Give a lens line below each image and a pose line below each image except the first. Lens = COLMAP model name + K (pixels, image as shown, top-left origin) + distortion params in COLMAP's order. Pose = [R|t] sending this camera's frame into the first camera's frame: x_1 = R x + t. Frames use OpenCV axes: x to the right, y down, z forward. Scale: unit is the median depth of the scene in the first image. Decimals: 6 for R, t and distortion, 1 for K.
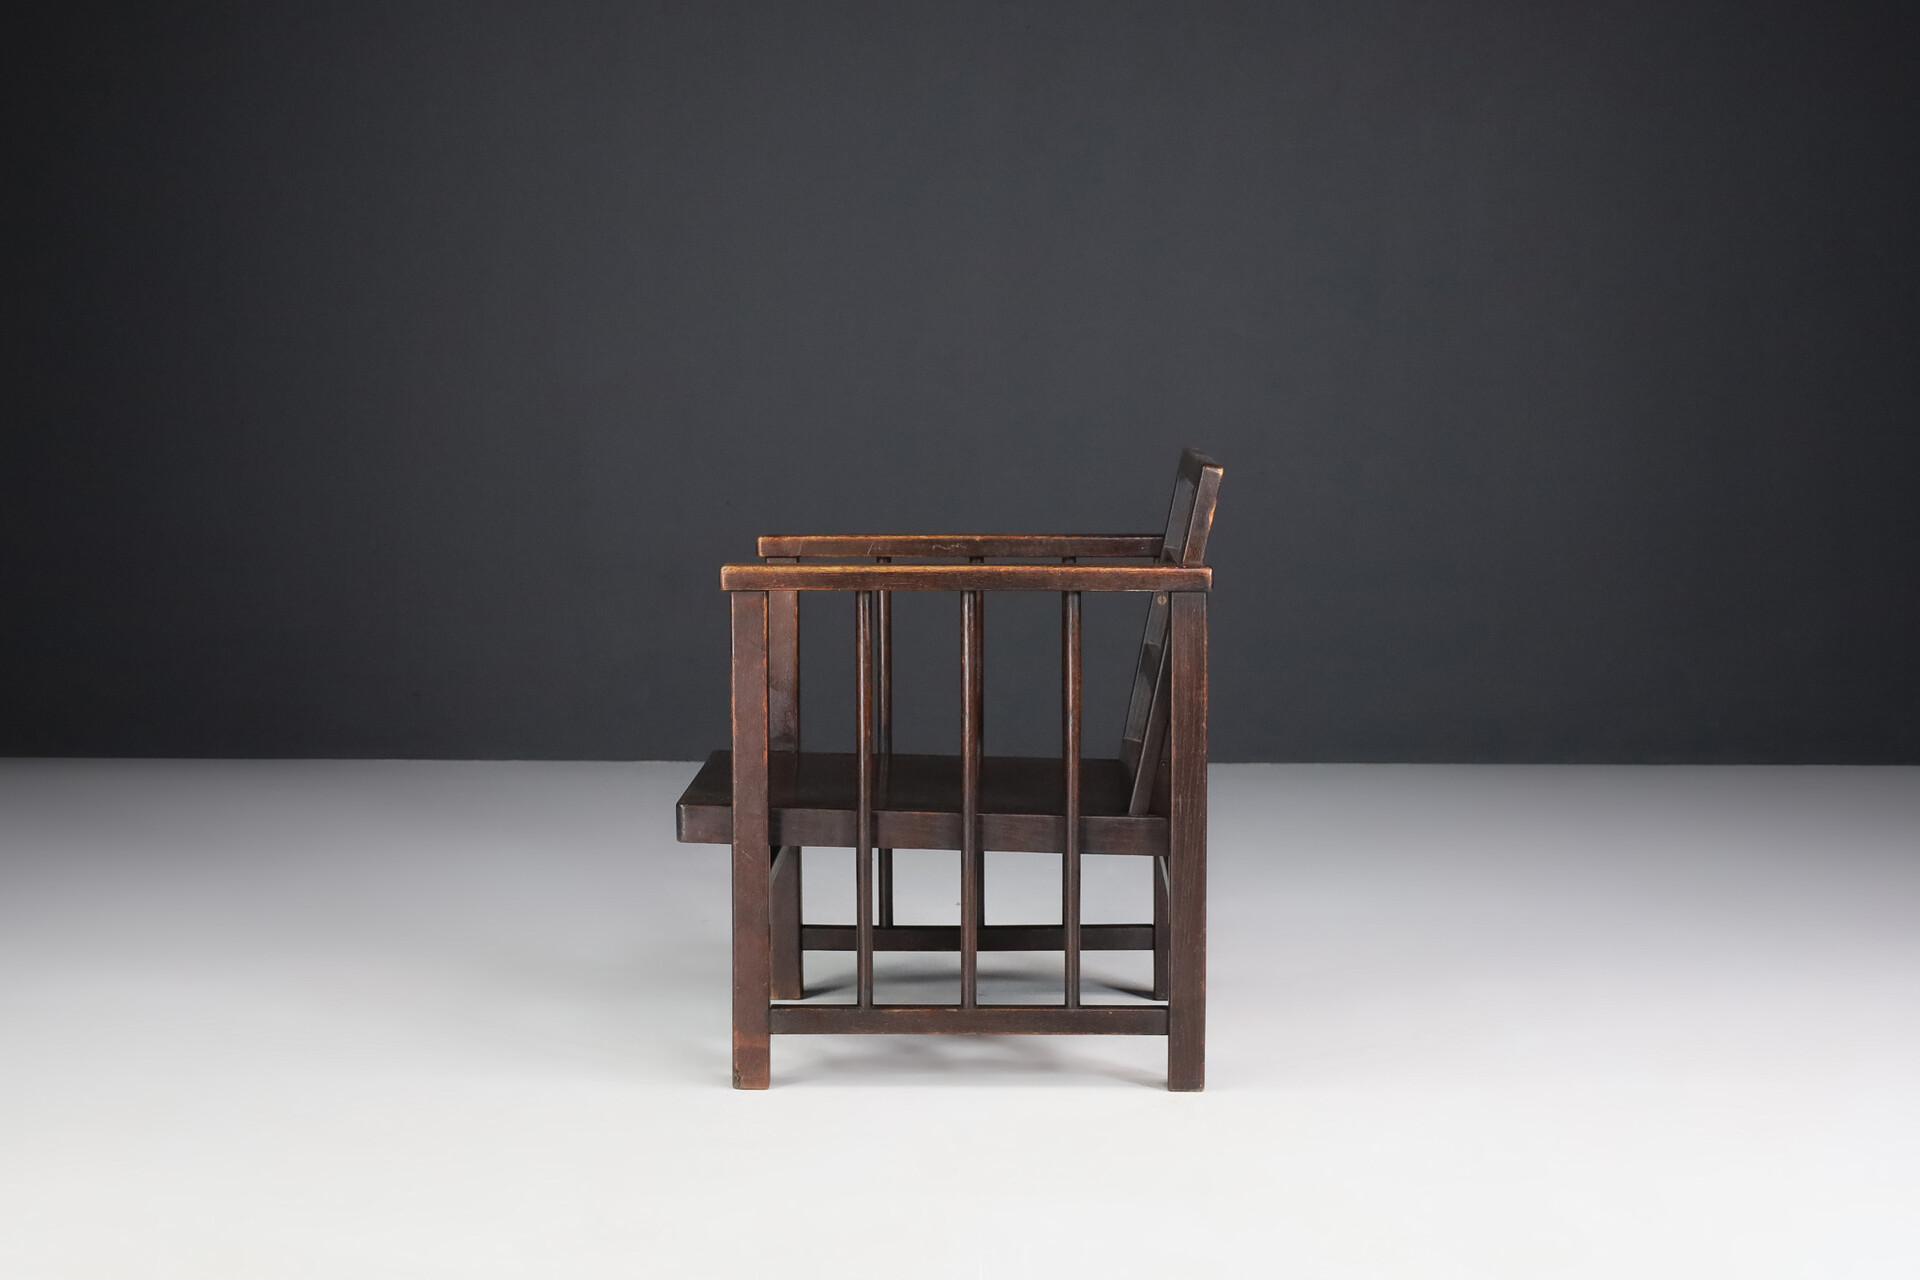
lens RADIAL K [[3662.0, 0, 960.0], [0, 3662.0, 640.0], [0, 0, 1]] dist [-0.044834, -0.024974]
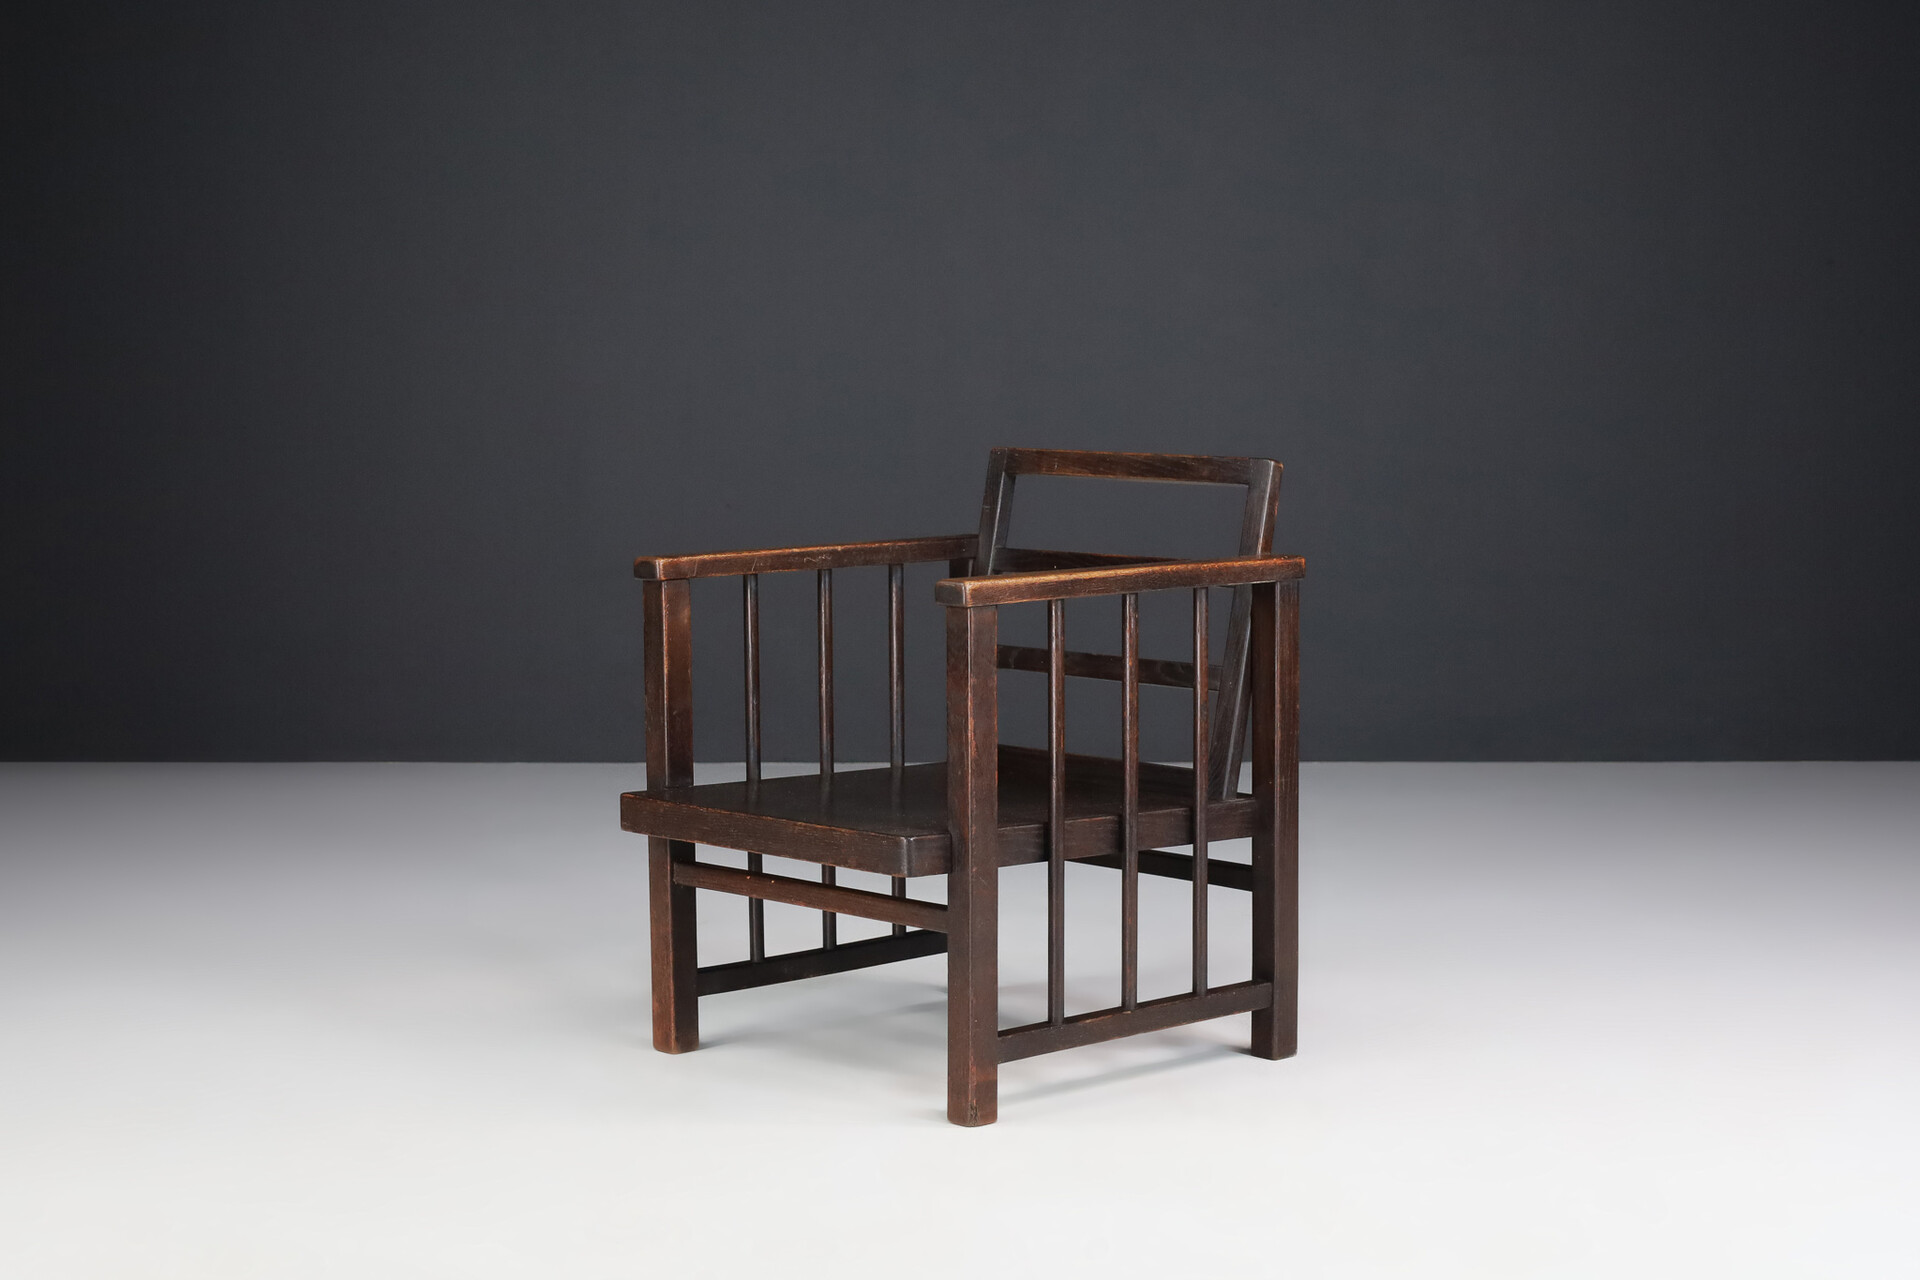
lens RADIAL K [[3616.1, 0, 960.0], [0, 3616.1, 640.0], [0, 0, 1]] dist [0.048570, 0.040065]
pose [[0.713303, -0.067975, 0.697551, -0.712866], [0.068791, 0.997270, 0.026837, -0.029857], [-0.697471, 0.028843, 0.716032, 0.318874]]
